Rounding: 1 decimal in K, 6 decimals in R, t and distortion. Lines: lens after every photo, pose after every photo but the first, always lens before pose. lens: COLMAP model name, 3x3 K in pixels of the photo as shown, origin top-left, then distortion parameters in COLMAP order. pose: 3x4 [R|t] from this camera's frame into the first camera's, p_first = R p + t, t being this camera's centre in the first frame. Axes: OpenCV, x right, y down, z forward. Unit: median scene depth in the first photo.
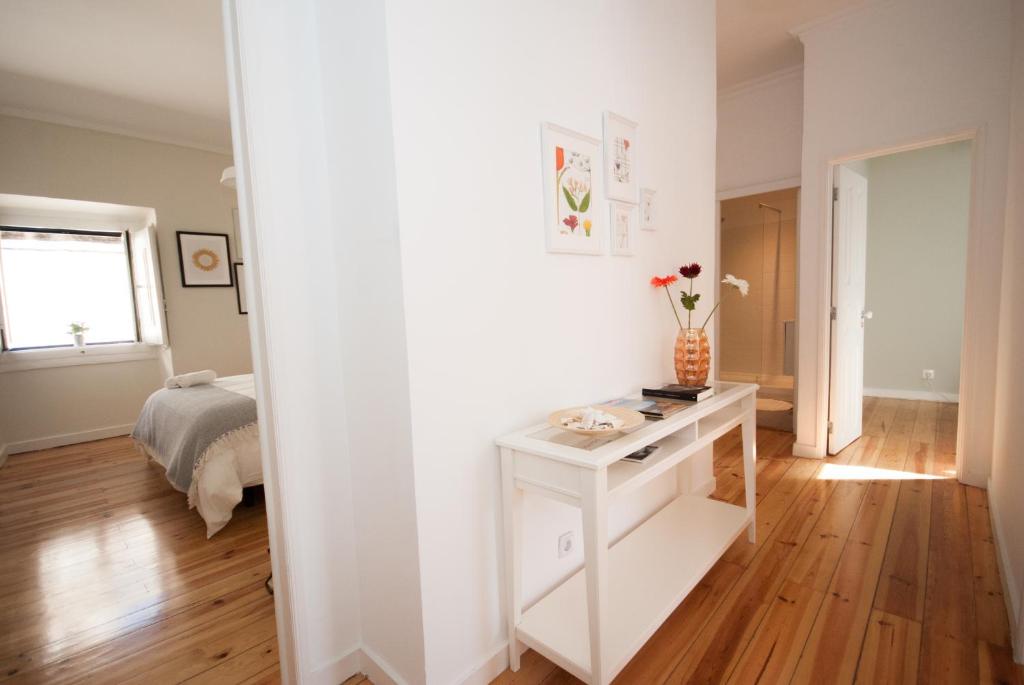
lens RADIAL K [[448.5, 0, 507.6], [0, 448.5, 347.7], [0, 0, 1]] dist [-0.002520, -0.002045]
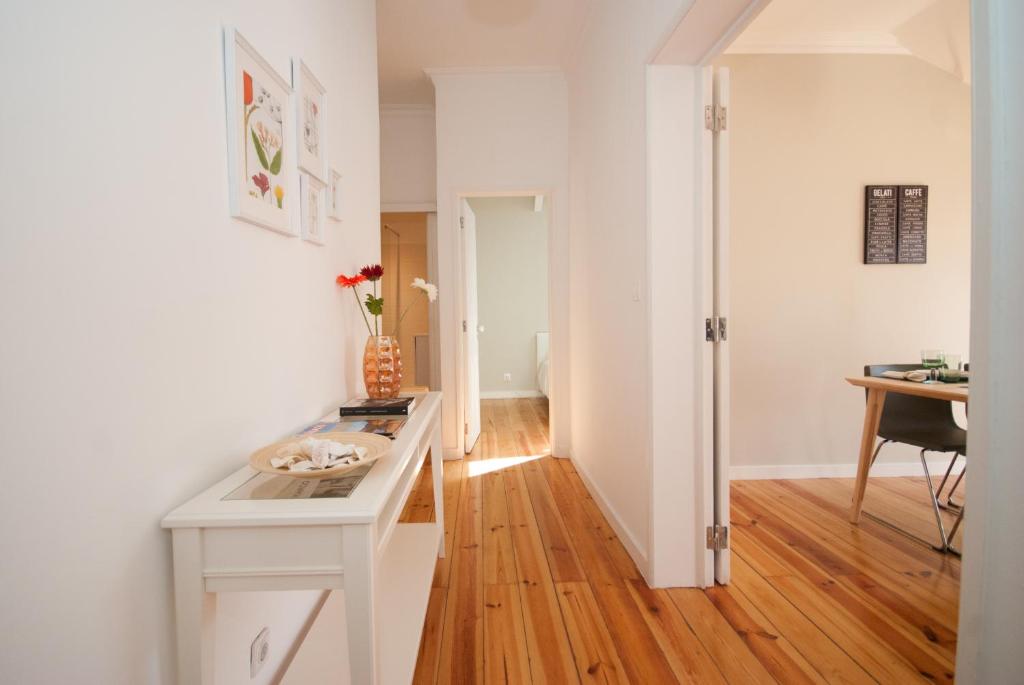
lens RADIAL K [[470.1, 0, 480.3], [0, 470.1, 333.0], [0, 0, 1]] dist [-0.004395, 0.000920]
pose [[0.720769, 0.004771, 0.693159, -0.124897], [0.048914, 0.997133, -0.057726, 0.020797], [-0.691448, 0.075512, 0.718469, 0.232859]]
